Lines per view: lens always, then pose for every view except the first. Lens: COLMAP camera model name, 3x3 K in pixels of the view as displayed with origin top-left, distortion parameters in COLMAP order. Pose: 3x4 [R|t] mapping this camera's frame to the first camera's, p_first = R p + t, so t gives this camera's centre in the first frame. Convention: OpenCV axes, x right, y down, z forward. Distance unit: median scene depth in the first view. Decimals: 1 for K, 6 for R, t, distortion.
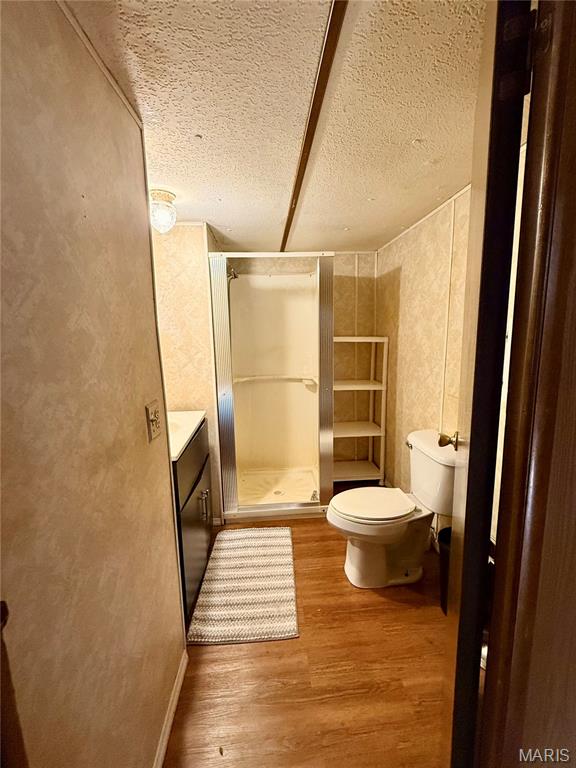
lens RADIAL K [[306.4, 0, 288.0], [0, 306.4, 384.0], [0, 0, 1]] dist [0.001020, 0.000087]
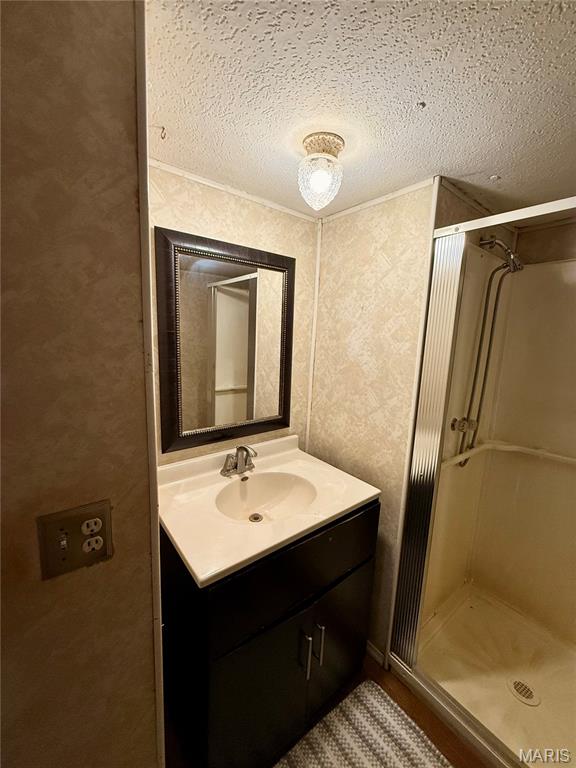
lens RADIAL K [[306.4, 0, 288.0], [0, 306.4, 384.0], [0, 0, 1]] dist [0.001020, 0.000087]
pose [[0.568286, 0.176095, -0.803767, 0.085039], [-0.196023, 0.977681, 0.075603, -0.132919], [0.799141, 0.114592, 0.590121, 0.456043]]
